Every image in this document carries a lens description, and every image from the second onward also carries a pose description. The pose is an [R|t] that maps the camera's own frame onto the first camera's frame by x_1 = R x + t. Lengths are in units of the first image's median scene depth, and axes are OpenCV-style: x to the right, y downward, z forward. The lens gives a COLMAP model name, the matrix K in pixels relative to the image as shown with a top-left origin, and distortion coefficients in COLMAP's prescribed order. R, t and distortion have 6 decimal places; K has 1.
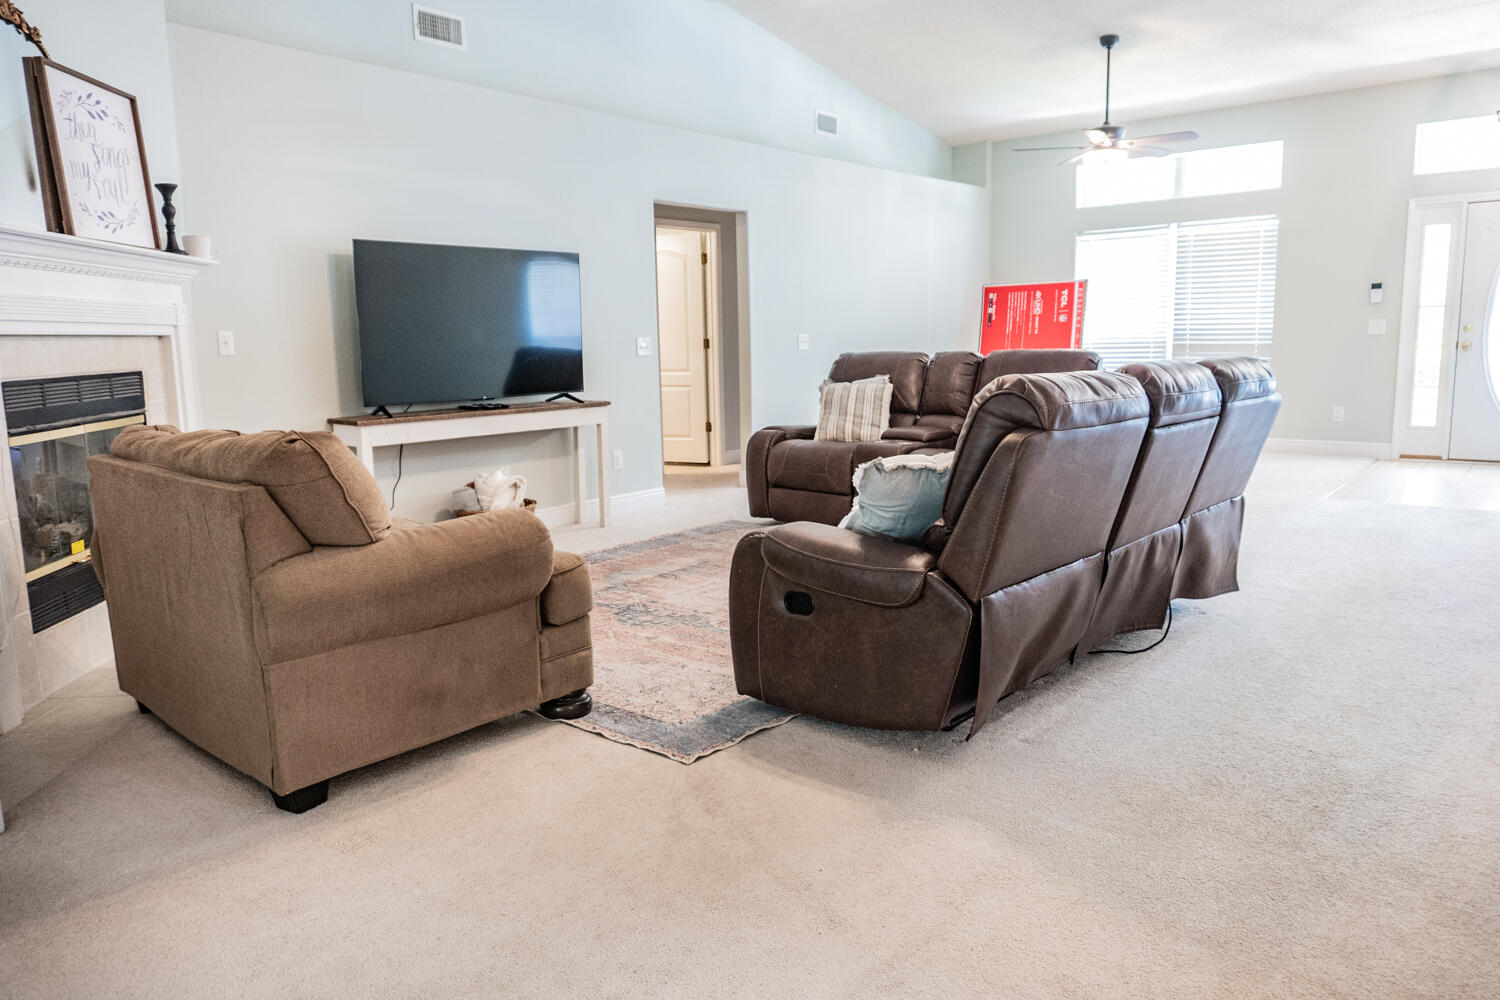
lens RADIAL K [[1030.1, 0, 740.4], [0, 1030.1, 501.9], [0, 0, 1]] dist [-0.019127, -0.004030]
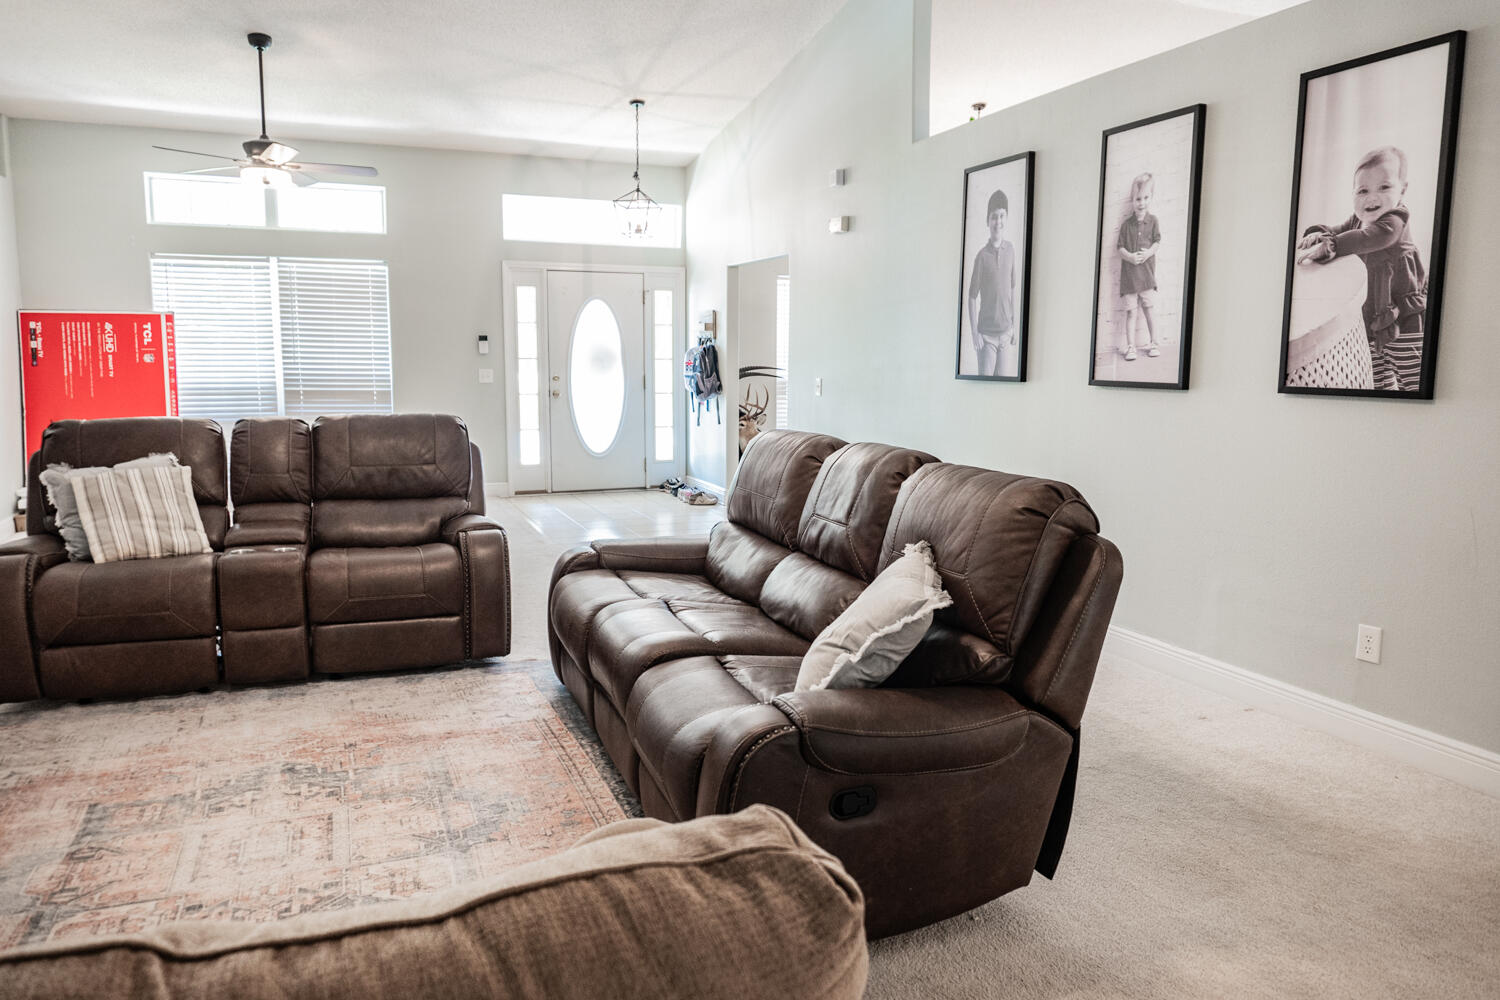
lens RADIAL K [[1041.7, 0, 750.0], [0, 1041.7, 500.0], [0, 0, 1]] dist [-0.001560, -0.002795]
pose [[0.465591, -0.096404, 0.879734, -0.217626], [0.118121, 0.991925, 0.046184, -0.056599], [-0.877082, 0.082412, 0.473218, 0.234735]]
